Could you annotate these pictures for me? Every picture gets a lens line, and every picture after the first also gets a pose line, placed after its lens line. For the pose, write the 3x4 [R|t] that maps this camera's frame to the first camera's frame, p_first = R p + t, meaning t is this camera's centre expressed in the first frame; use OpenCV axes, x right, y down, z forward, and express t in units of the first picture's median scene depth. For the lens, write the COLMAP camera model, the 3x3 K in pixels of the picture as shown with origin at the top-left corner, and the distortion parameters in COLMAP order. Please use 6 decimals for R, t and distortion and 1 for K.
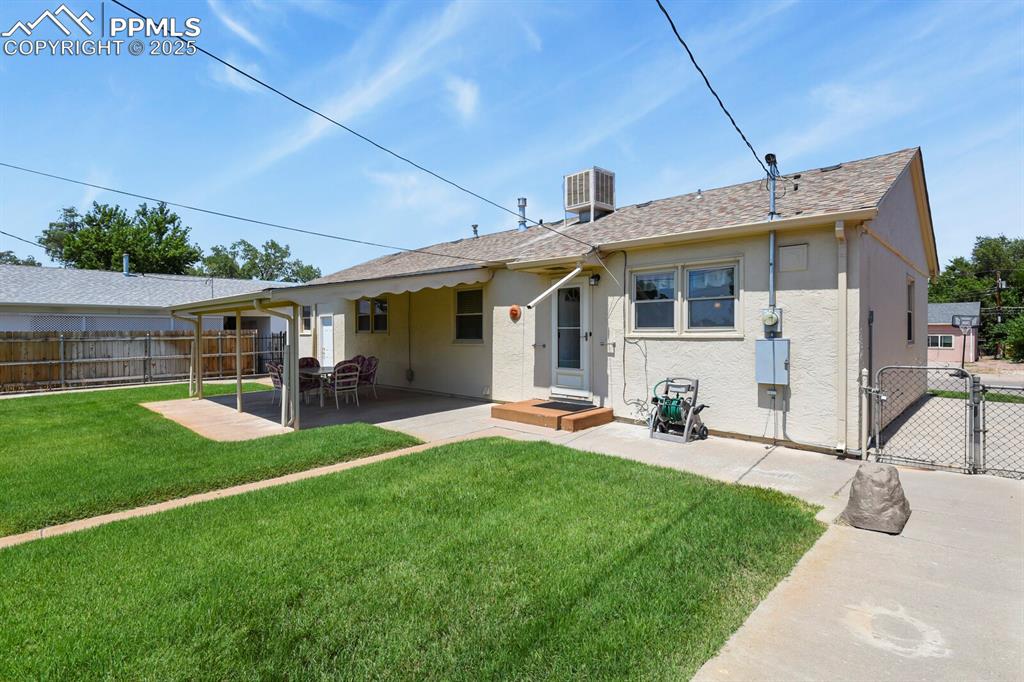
lens RADIAL K [[498.7, 0, 511.5], [0, 498.7, 336.4], [0, 0, 1]] dist [-0.009124, -0.003763]
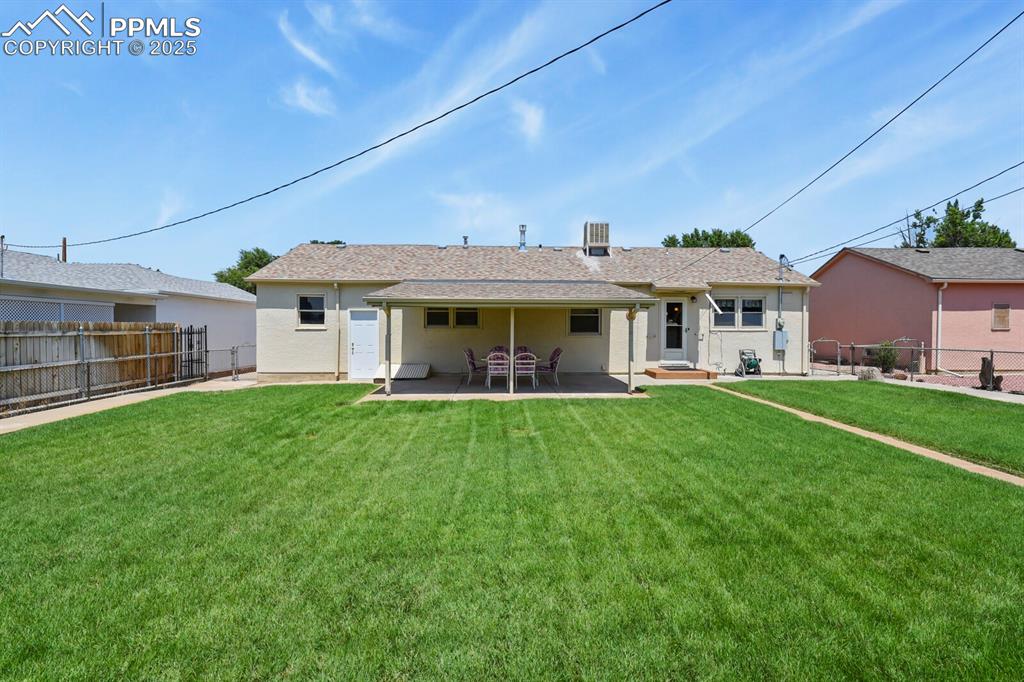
lens RADIAL K [[498.7, 0, 510.5], [0, 498.7, 337.8], [0, 0, 1]] dist [-0.009124, -0.003763]
pose [[0.689486, -0.006585, 0.724269, -1.565378], [0.002947, 0.999976, 0.006285, 0.014054], [-0.724293, -0.002199, 0.689489, 0.213873]]
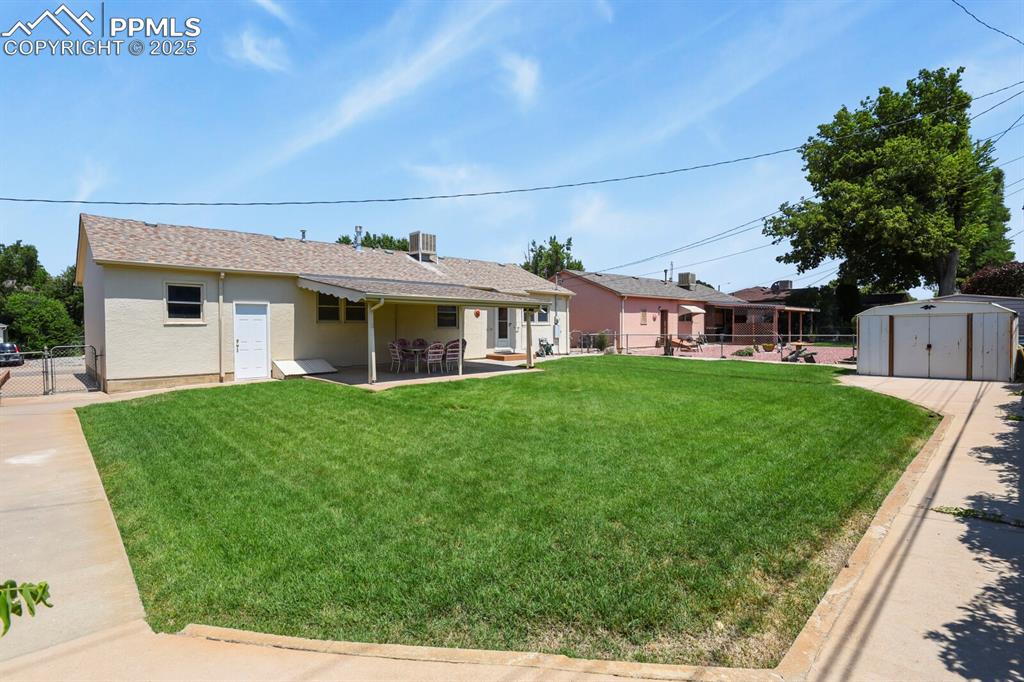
lens RADIAL K [[498.7, 0, 512.8], [0, 498.7, 335.4], [0, 0, 1]] dist [-0.009124, -0.003763]
pose [[0.026035, -0.012941, 0.999577, -2.232127], [0.015077, 0.999808, 0.012551, 0.021904], [-0.999547, 0.014744, 0.026225, 0.904947]]
